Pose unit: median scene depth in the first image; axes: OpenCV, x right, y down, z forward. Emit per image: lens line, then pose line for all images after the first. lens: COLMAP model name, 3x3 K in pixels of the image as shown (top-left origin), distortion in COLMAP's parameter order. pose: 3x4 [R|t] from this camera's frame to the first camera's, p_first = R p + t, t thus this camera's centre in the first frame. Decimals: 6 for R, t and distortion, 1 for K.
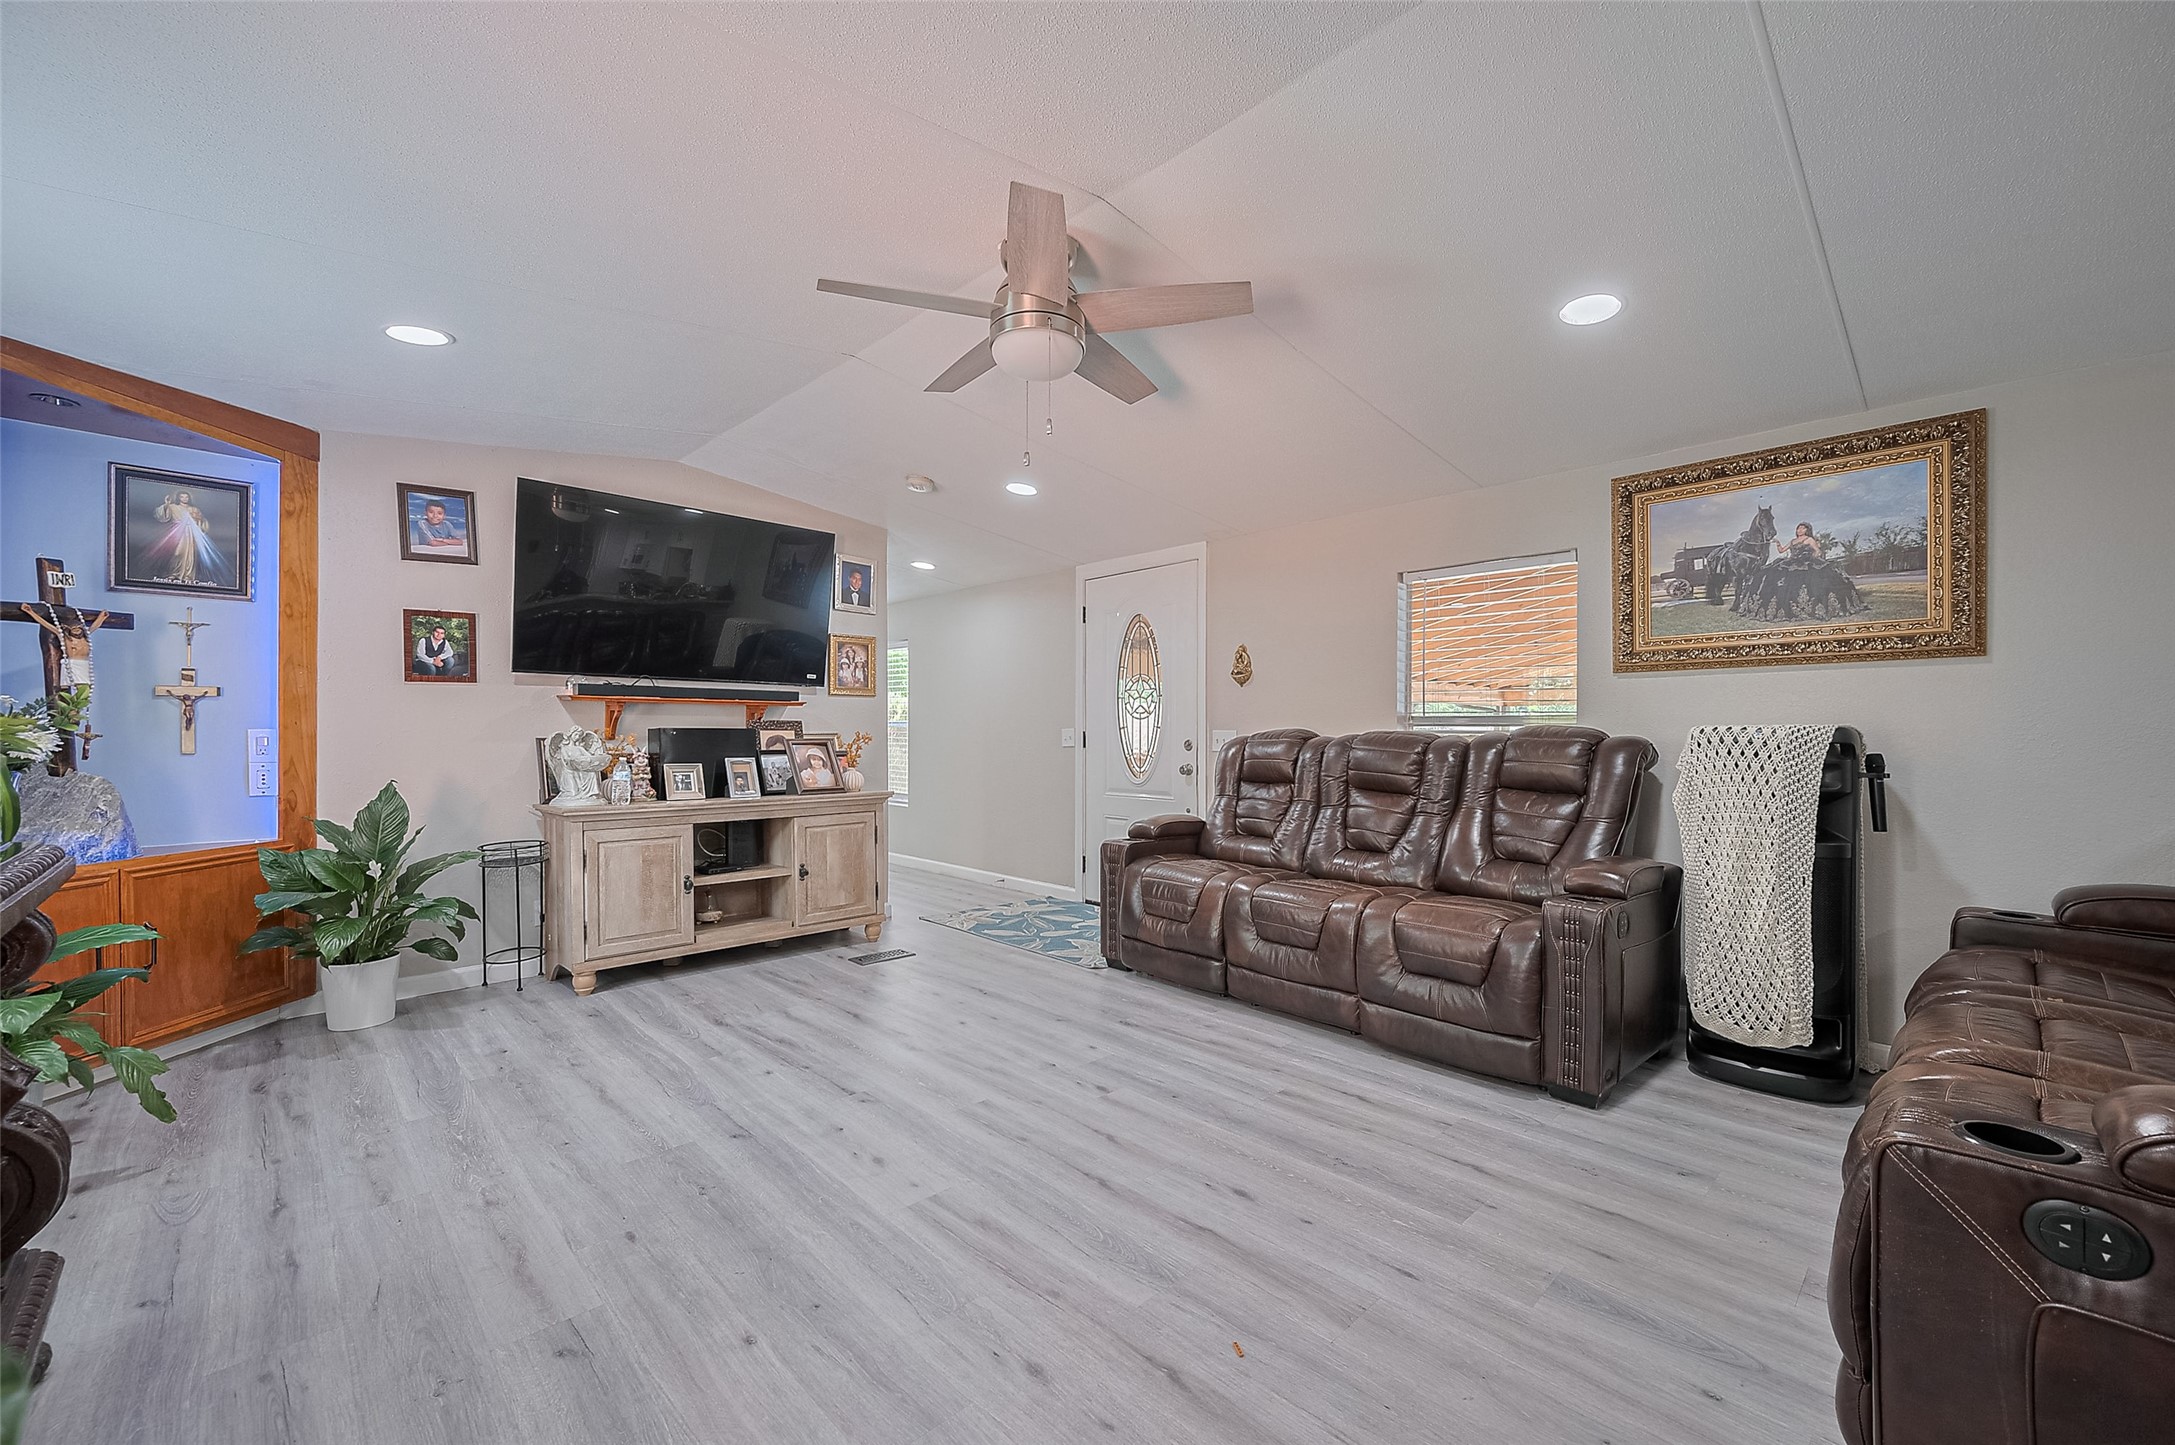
lens RADIAL K [[862.9, 0, 1072.1], [0, 862.9, 730.3], [0, 0, 1]] dist [0.000625, 0.000057]
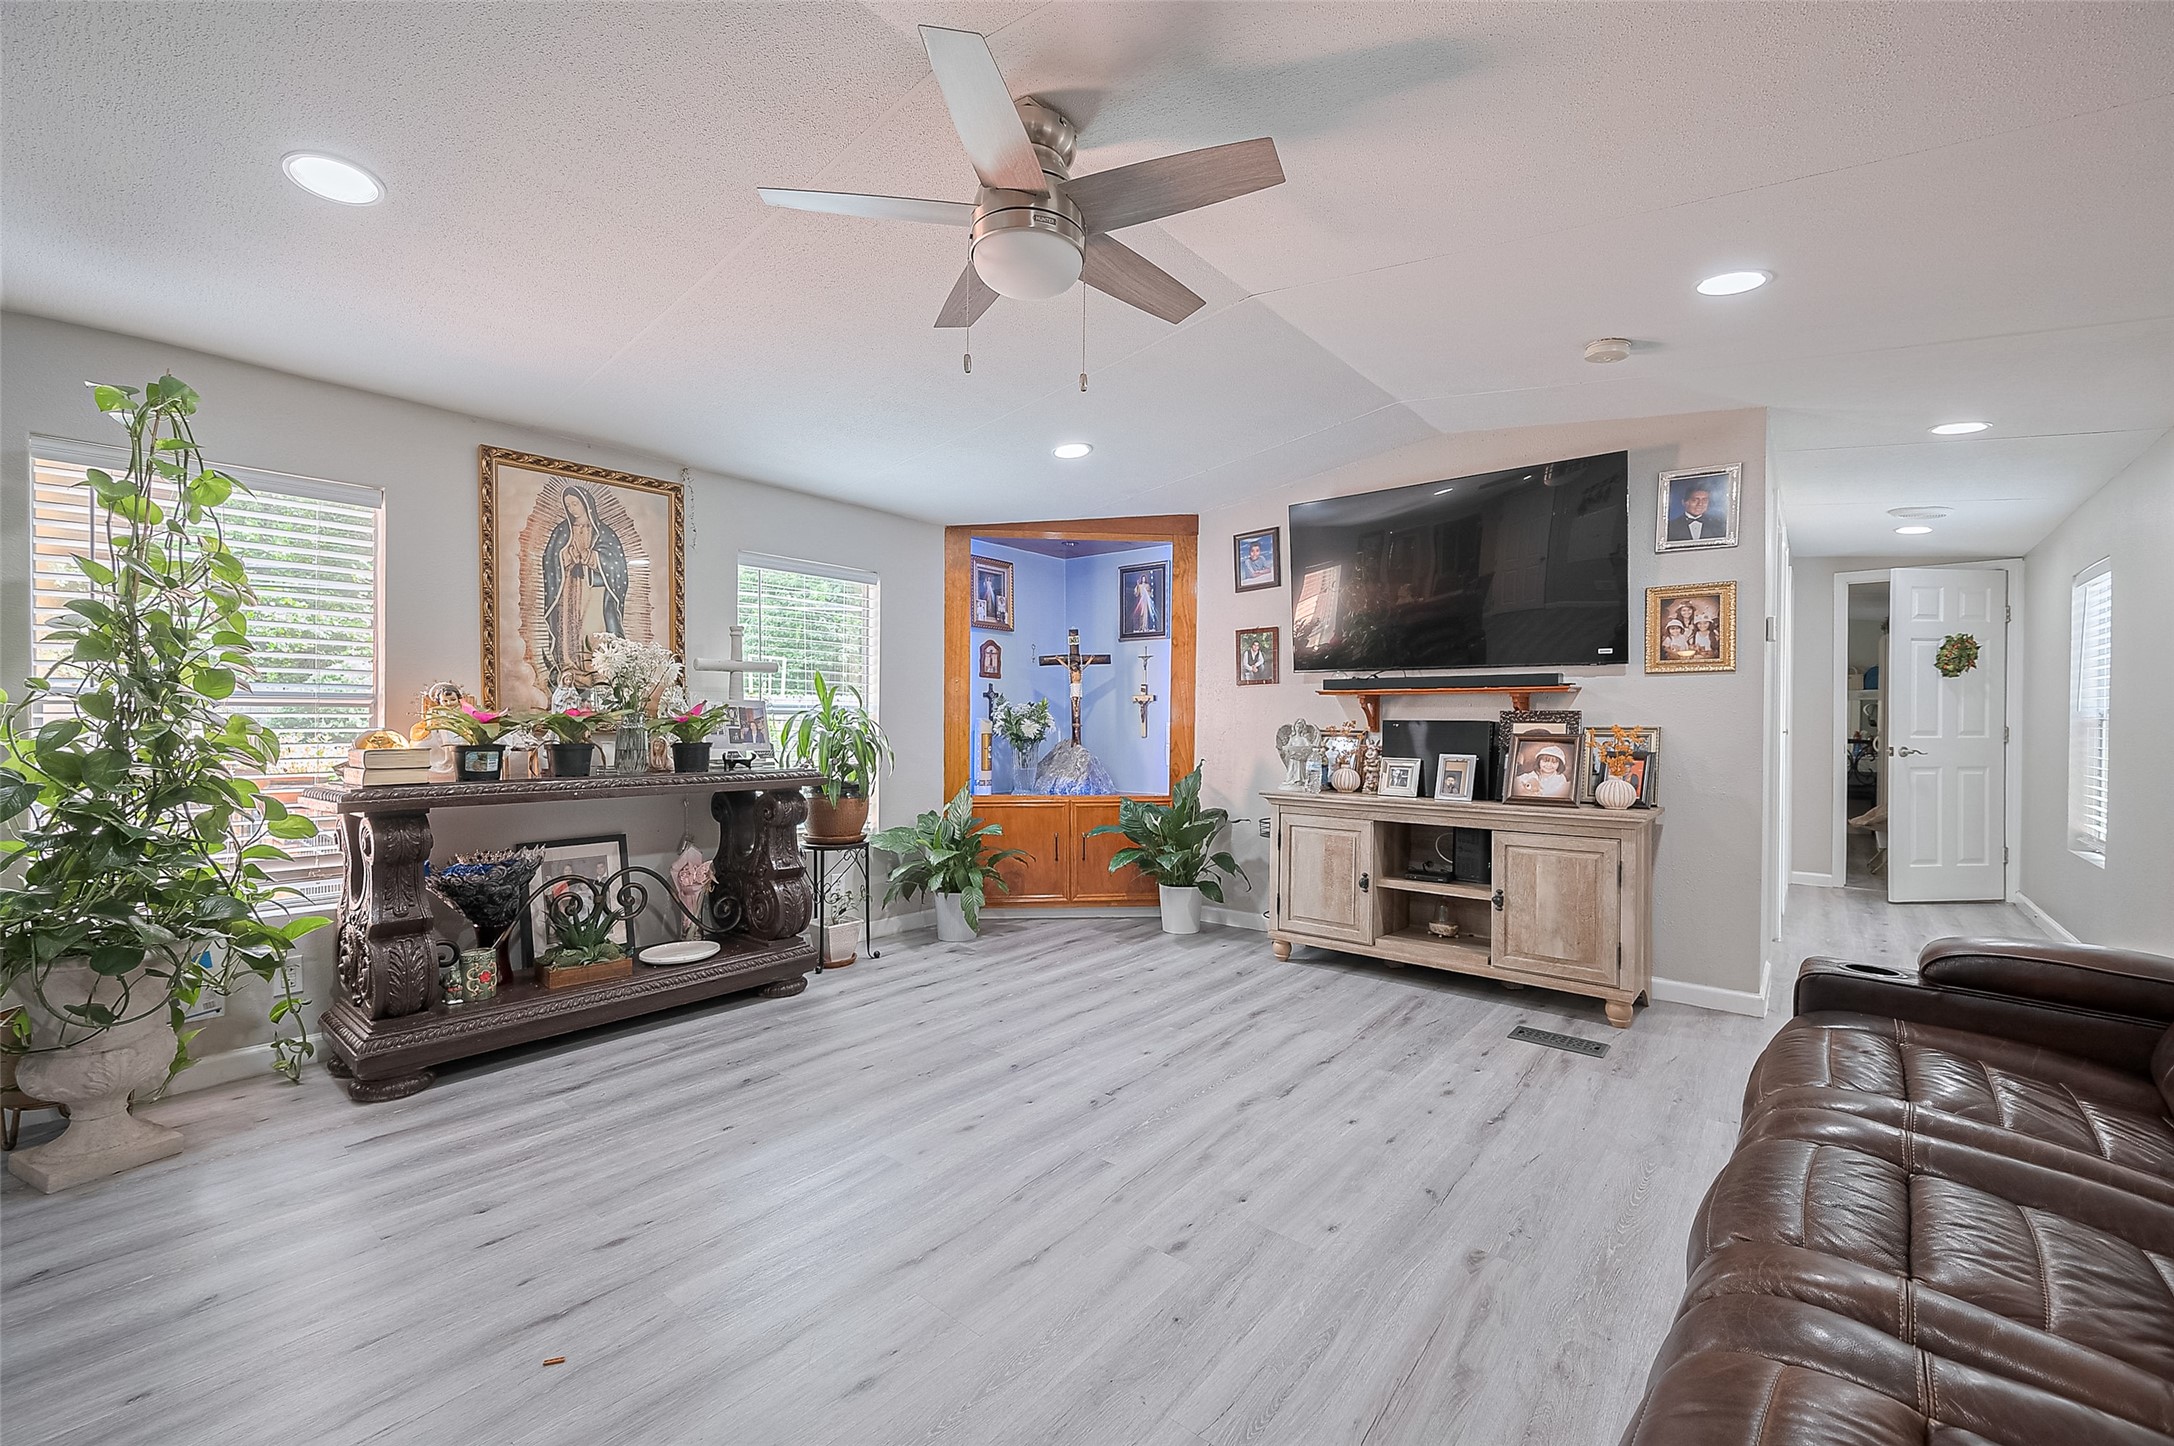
lens RADIAL K [[862.5, 0, 1079.6], [0, 862.5, 721.3], [0, 0, 1]] dist [0.000625, 0.000057]
pose [[0.126408, -0.003015, -0.991974, 0.518251], [-0.003722, 0.999987, -0.003514, 0.003659], [0.991971, 0.004136, 0.126395, 0.619165]]
